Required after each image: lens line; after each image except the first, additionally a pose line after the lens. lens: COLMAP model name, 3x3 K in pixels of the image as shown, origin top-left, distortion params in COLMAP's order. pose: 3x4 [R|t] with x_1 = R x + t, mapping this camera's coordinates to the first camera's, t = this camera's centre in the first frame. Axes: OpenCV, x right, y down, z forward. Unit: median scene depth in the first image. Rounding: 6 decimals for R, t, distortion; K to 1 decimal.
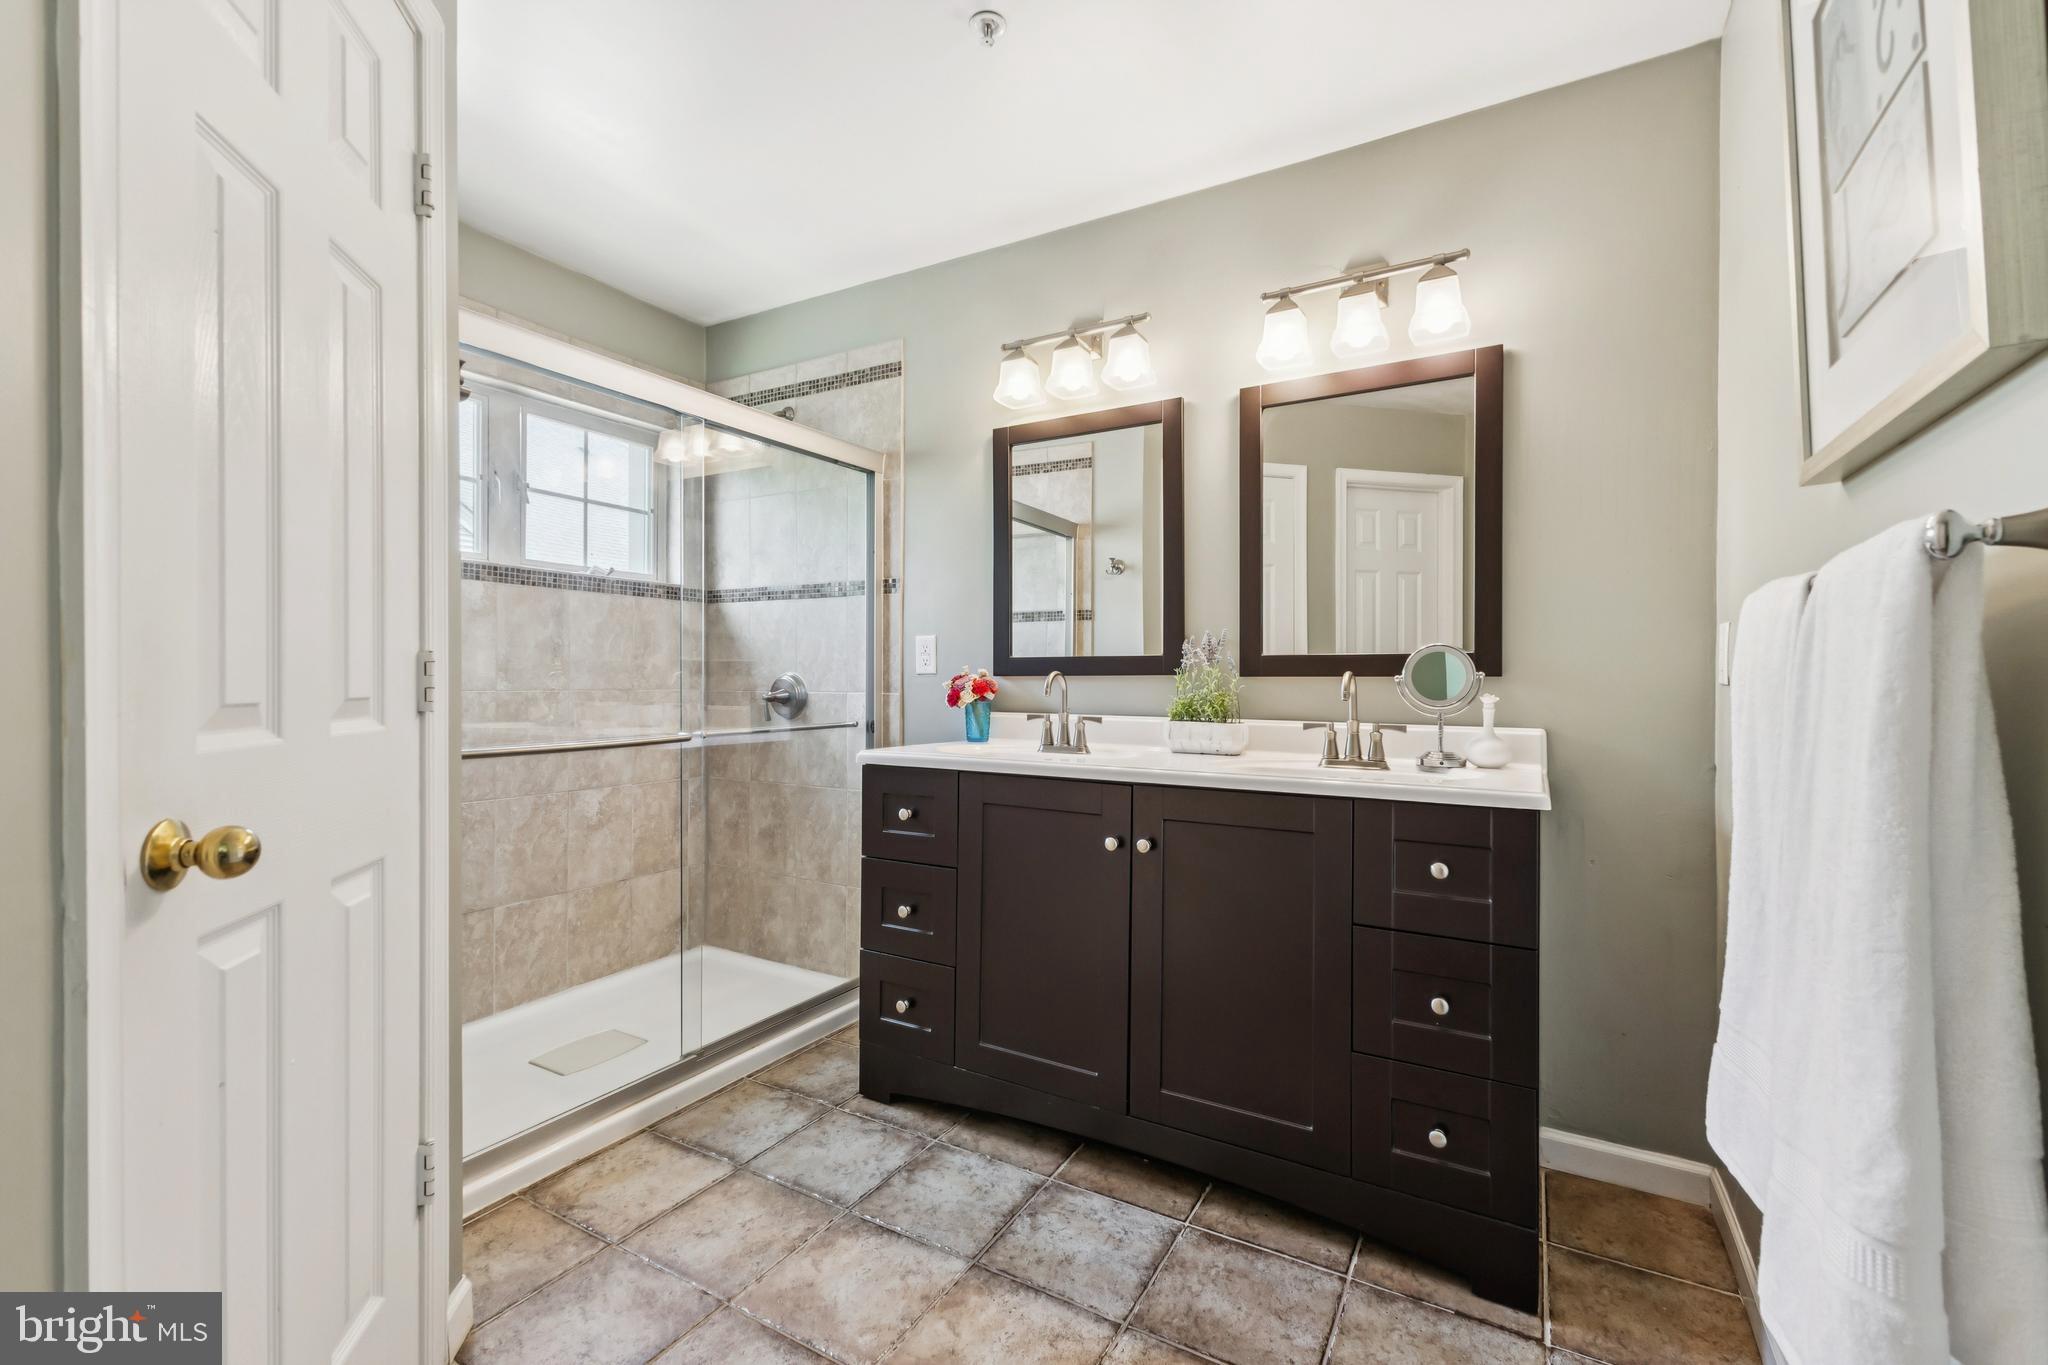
lens RADIAL K [[878.3, 0, 1021.2], [0, 878.3, 667.7], [0, 0, 1]] dist [-0.001919, -0.000034]
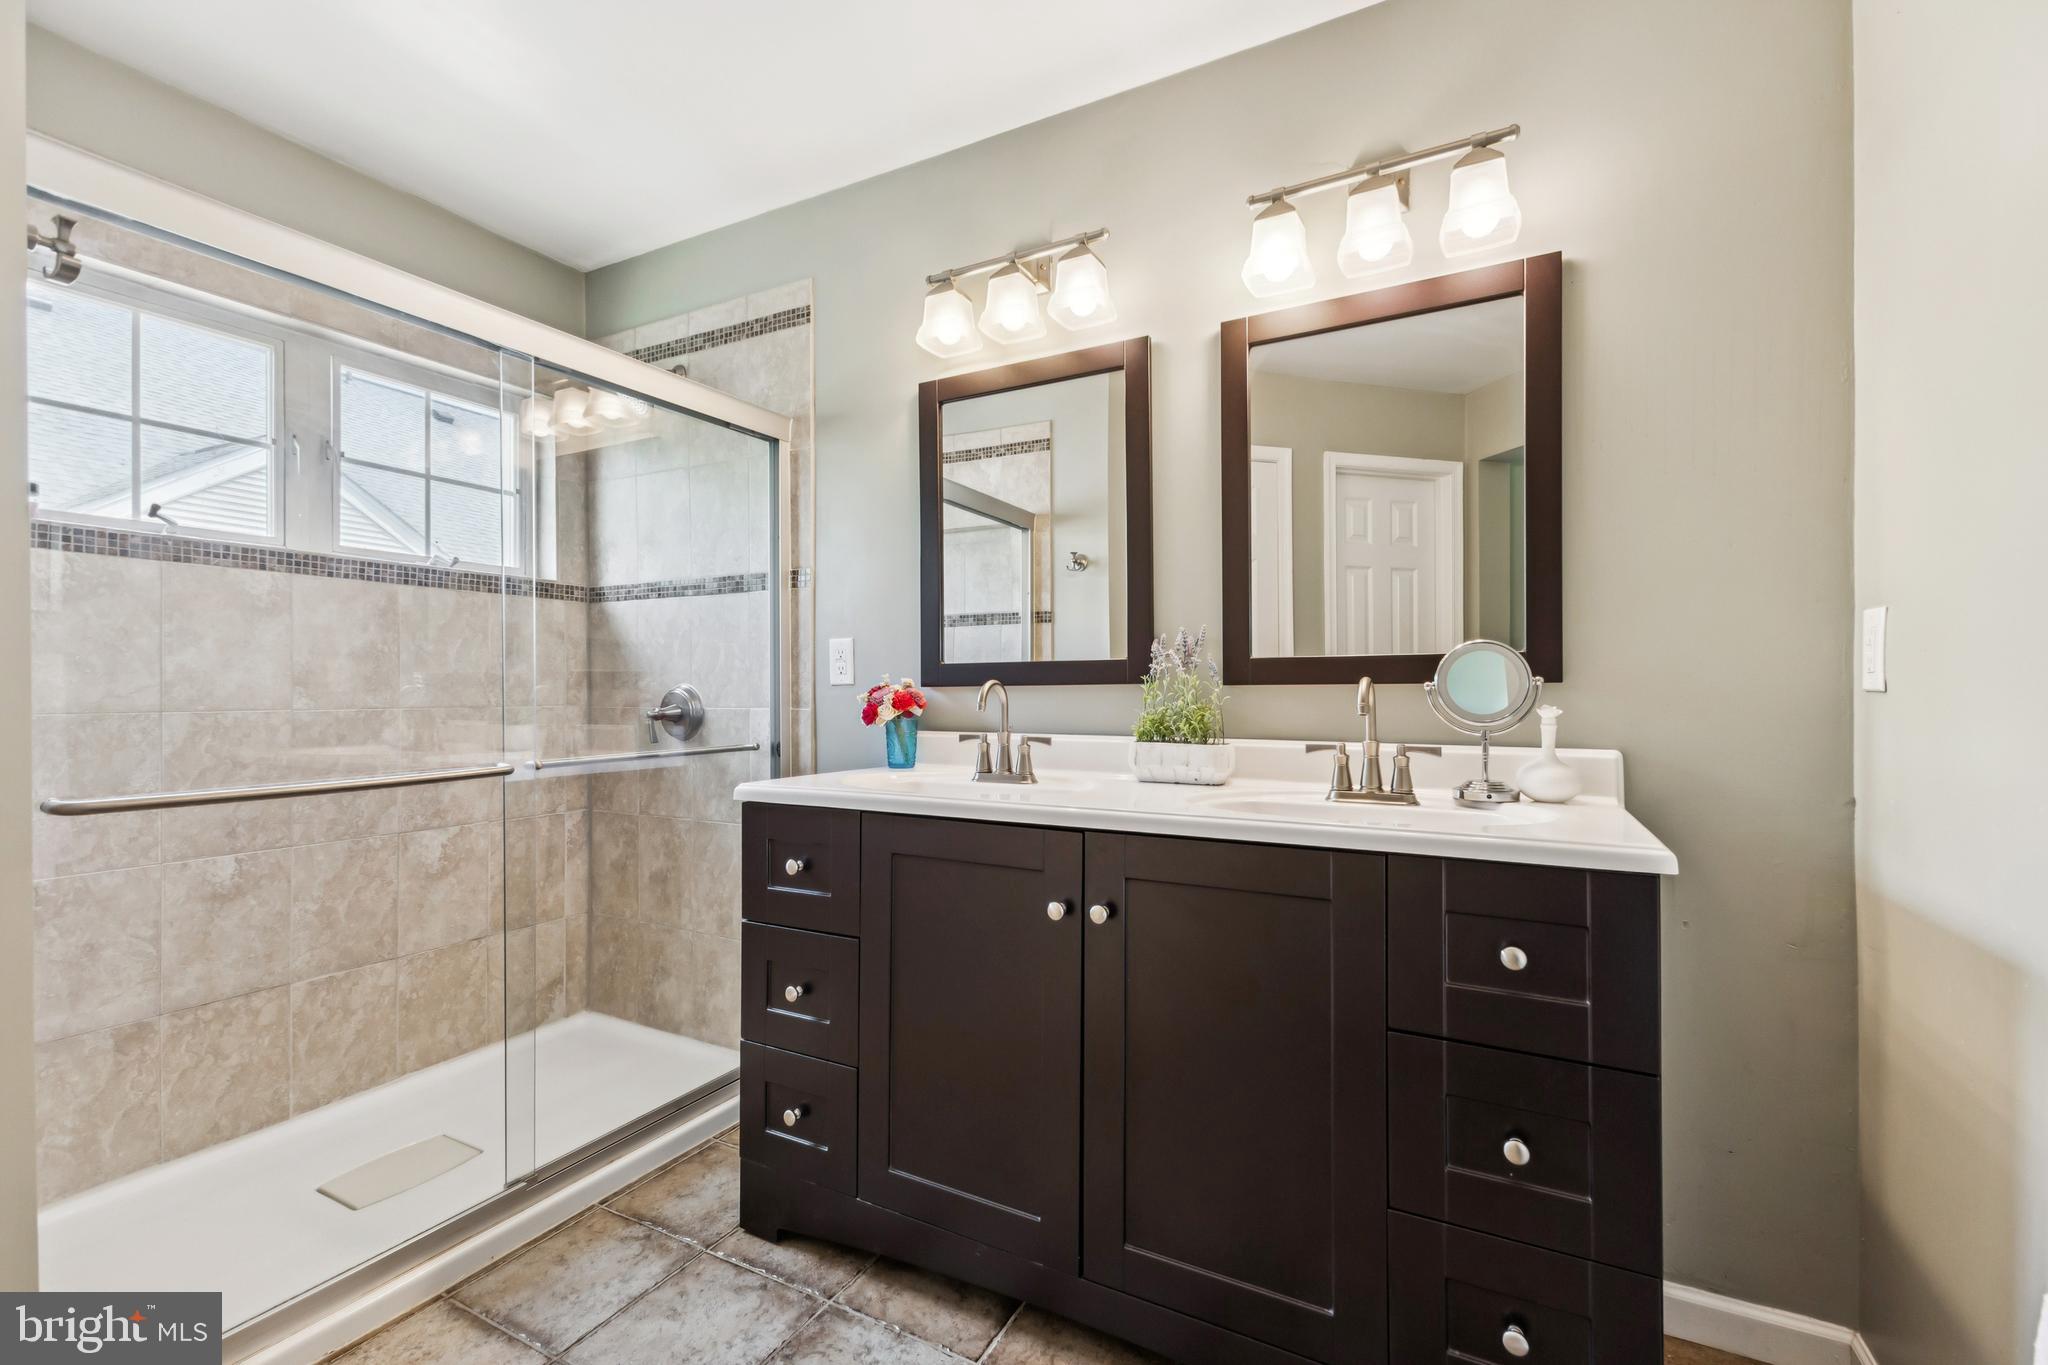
lens RADIAL K [[887.1, 0, 1022.7], [0, 887.1, 678.4], [0, 0, 1]] dist [0.001608, 0.000019]
pose [[0.999467, -0.006954, 0.031888, 0.038273], [0.006963, 0.999976, -0.000185, 0.002637], [-0.031886, 0.000407, 0.999491, 0.184921]]
